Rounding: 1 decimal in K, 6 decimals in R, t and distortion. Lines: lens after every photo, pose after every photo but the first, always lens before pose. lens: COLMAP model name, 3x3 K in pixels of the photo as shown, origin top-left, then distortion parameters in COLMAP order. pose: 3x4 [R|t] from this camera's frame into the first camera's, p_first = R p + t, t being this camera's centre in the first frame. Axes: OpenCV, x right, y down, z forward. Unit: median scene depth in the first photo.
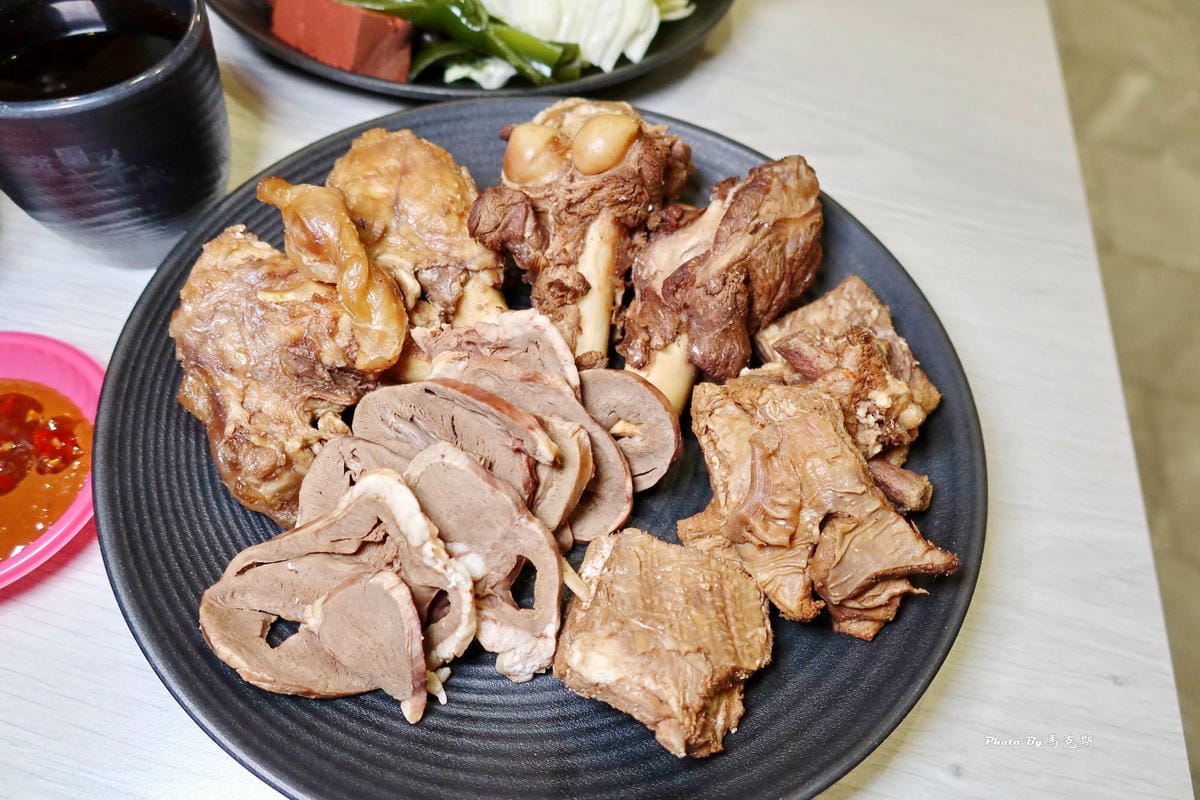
lens RADIAL K [[839.0, 0, 607.1], [0, 839.0, 397.4], [0, 0, 1]] dist [0.007168, -0.005978]
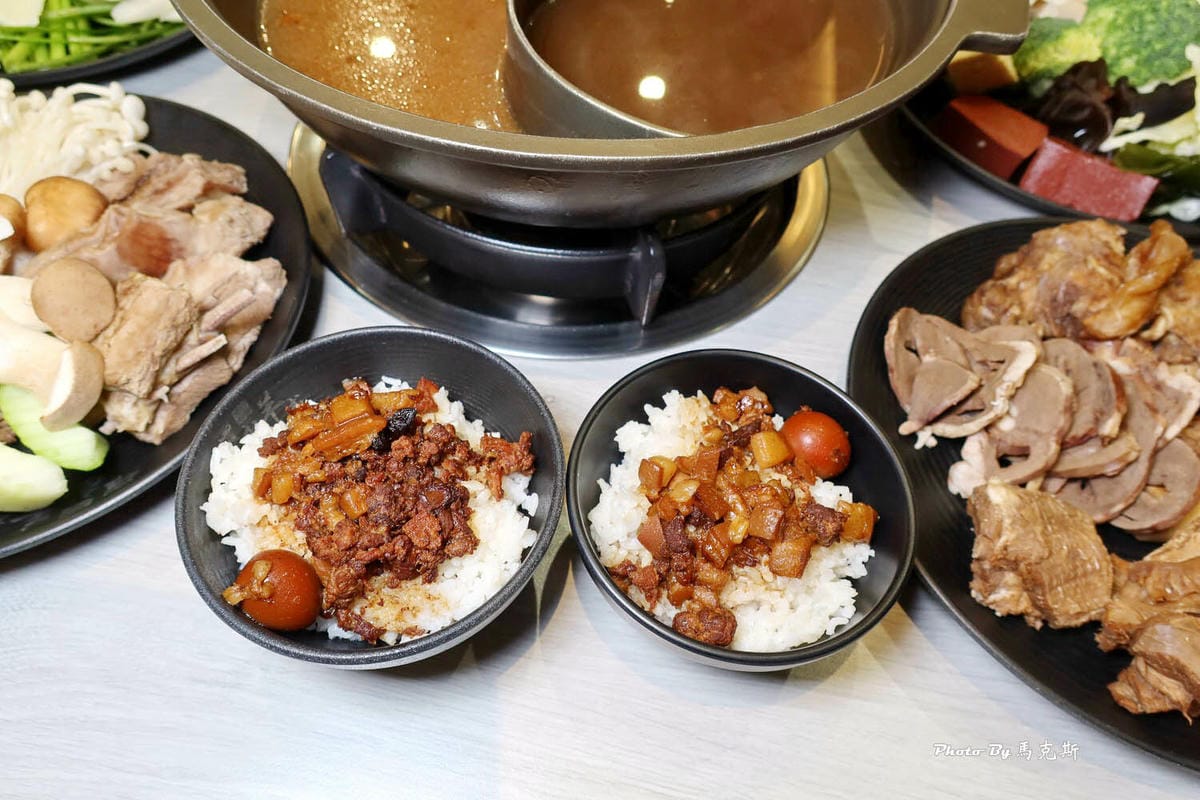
lens RADIAL K [[839.0, 0, 602.6], [0, 839.0, 397.1], [0, 0, 1]] dist [0.007168, -0.005978]
pose [[0.248497, 0.742309, -0.622275, 0.552902], [-0.847386, 0.477812, 0.231588, 0.426817], [0.469240, 0.469759, 0.747757, -0.501352]]
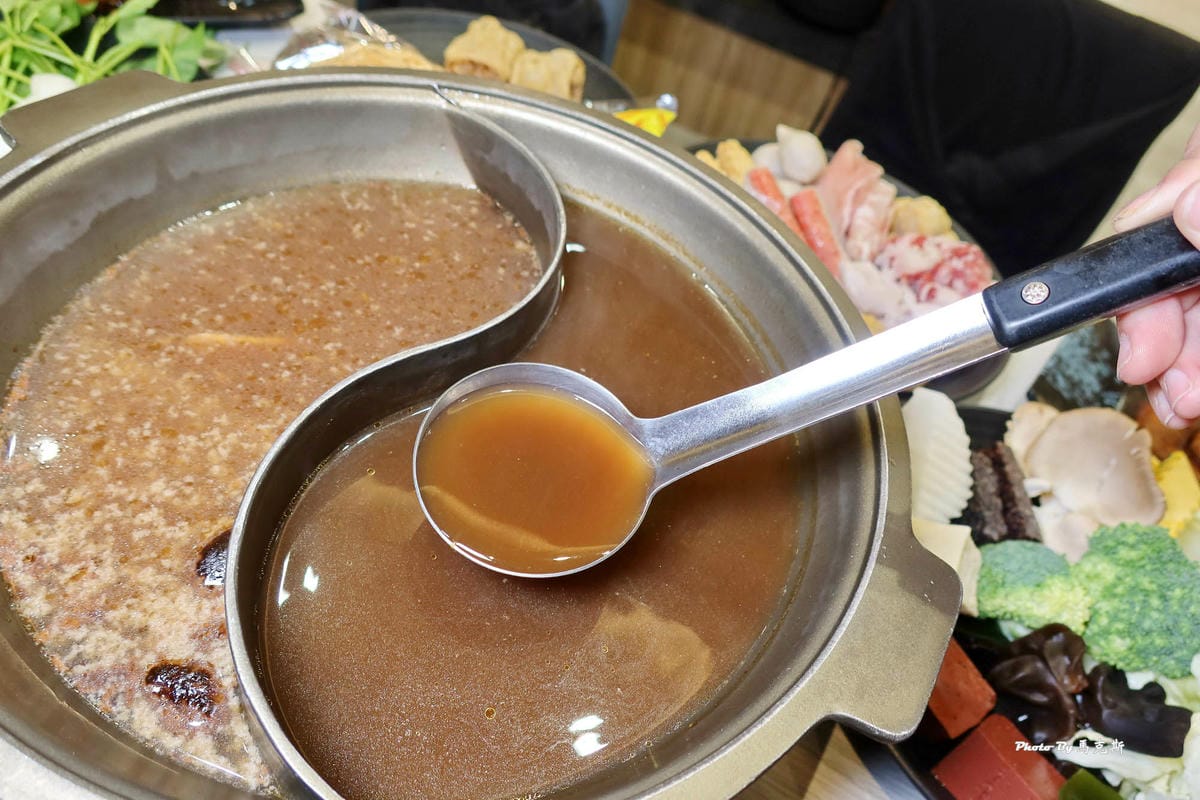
lens RADIAL K [[839.0, 0, 602.1], [0, 839.0, 398.9], [0, 0, 1]] dist [0.007168, -0.005978]
pose [[-0.010029, 0.688402, -0.725260, -0.124096], [-0.942858, 0.235057, 0.236149, -0.107963], [0.333043, 0.686186, 0.646708, -0.445724]]
